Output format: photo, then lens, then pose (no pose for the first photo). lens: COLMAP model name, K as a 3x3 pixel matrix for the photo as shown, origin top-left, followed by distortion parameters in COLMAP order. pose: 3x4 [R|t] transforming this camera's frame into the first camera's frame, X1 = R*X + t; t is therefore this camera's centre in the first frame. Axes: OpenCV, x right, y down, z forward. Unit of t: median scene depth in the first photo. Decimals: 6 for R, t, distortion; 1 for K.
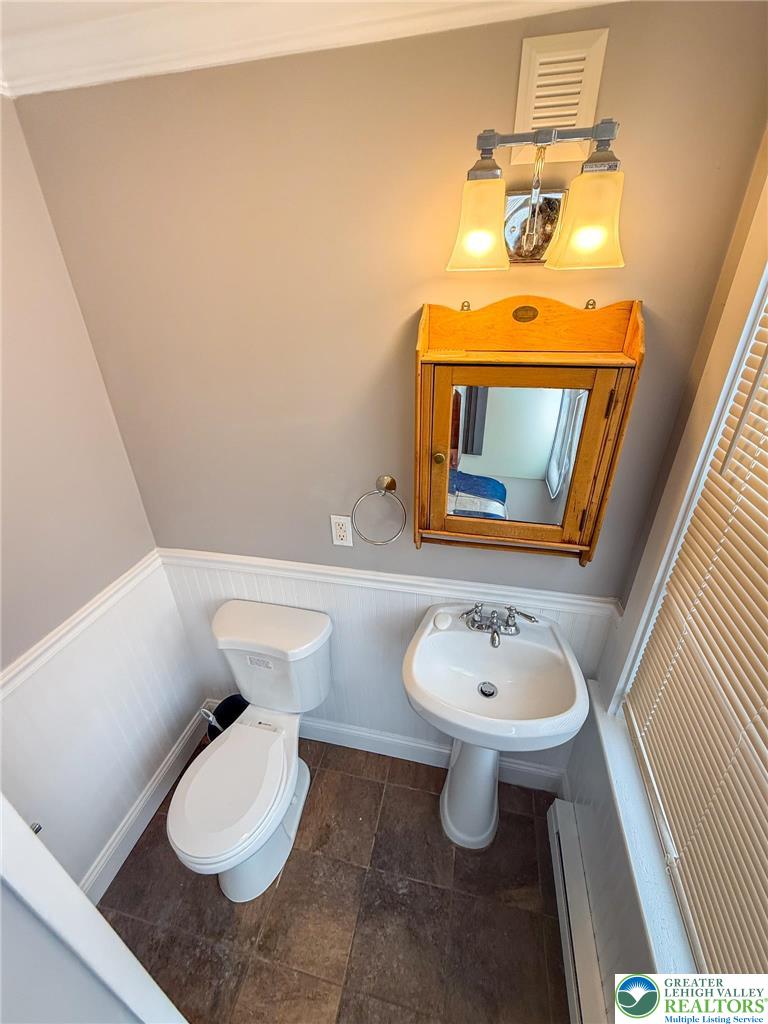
lens RADIAL K [[417.2, 0, 384.0], [0, 417.2, 512.0], [0, 0, 1]] dist [0.001215, 0.000029]
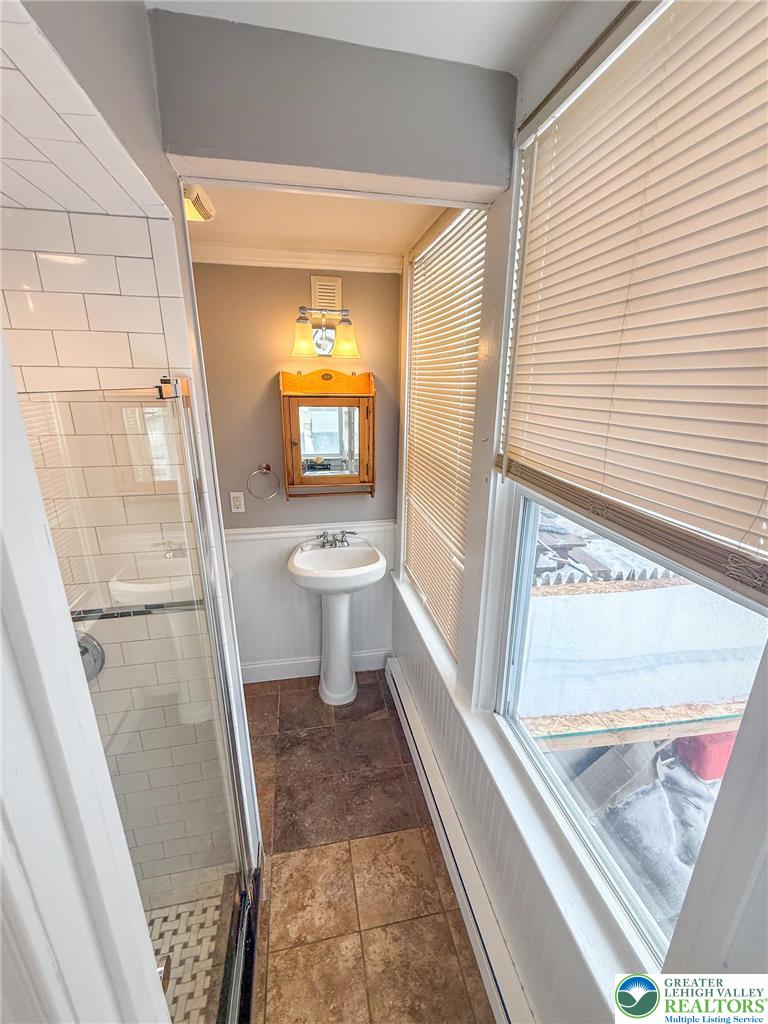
lens RADIAL K [[421.2, 0, 379.7], [0, 421.2, 517.5], [0, 0, 1]] dist [-0.001406, 0.000217]
pose [[0.915399, -0.089929, 0.392375, -0.281051], [0.162689, 0.974225, -0.156265, 0.521550], [-0.368209, 0.206880, 0.906434, -0.783298]]
